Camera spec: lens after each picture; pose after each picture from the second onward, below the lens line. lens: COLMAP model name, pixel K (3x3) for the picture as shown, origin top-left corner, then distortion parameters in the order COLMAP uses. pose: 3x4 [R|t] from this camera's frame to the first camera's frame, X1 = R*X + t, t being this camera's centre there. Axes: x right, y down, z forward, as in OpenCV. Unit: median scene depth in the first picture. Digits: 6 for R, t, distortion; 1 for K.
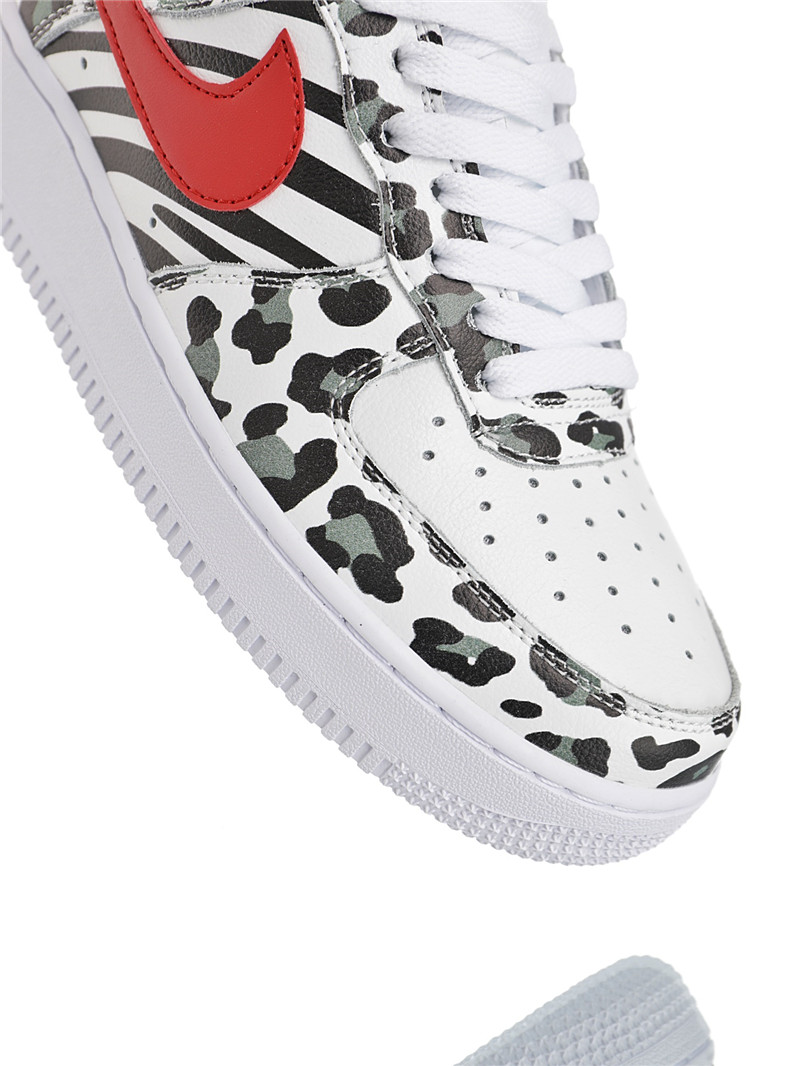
lens RADIAL K [[1453.2, 0, 400.0], [0, 1453.2, 533.0], [0, 0, 1]] dist [-0.095606, 0.104521]
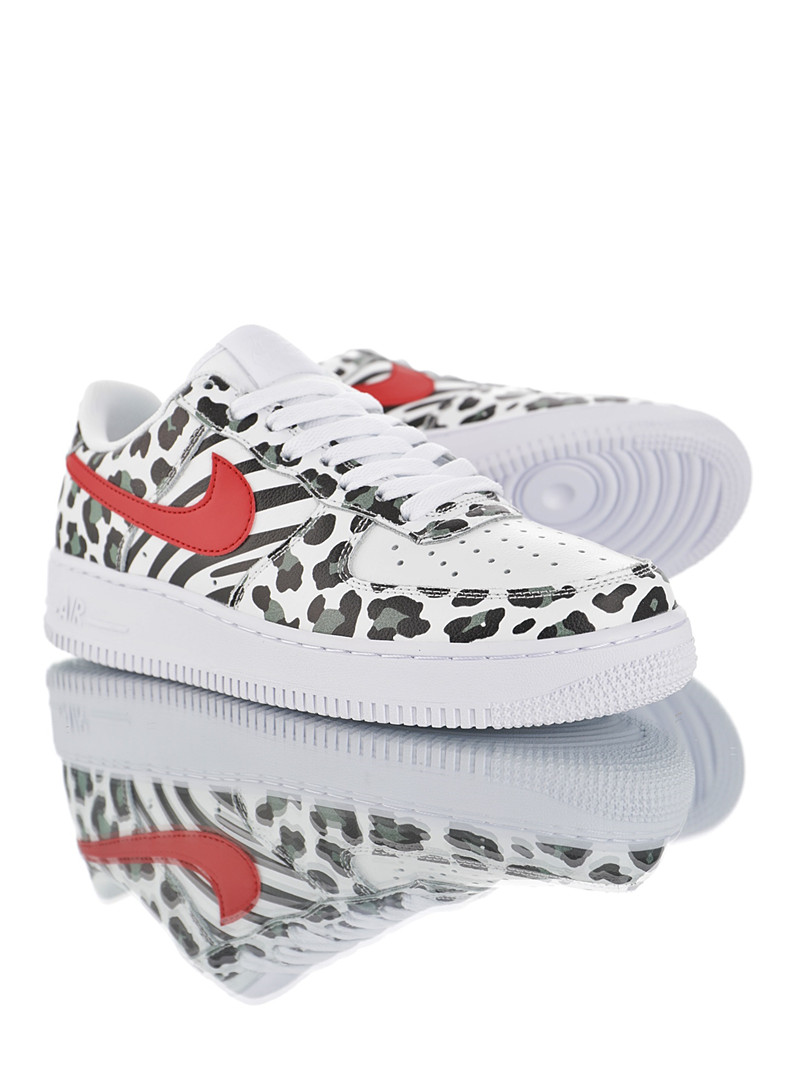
lens RADIAL K [[1453.2, 0, 400.0], [0, 1453.2, 533.0], [0, 0, 1]] dist [-0.095606, 0.104521]
pose [[0.786241, -0.616613, 0.040165, -0.028202], [0.546858, 0.664086, -0.509839, 0.808059], [0.287700, 0.422821, 0.859332, -0.506548]]
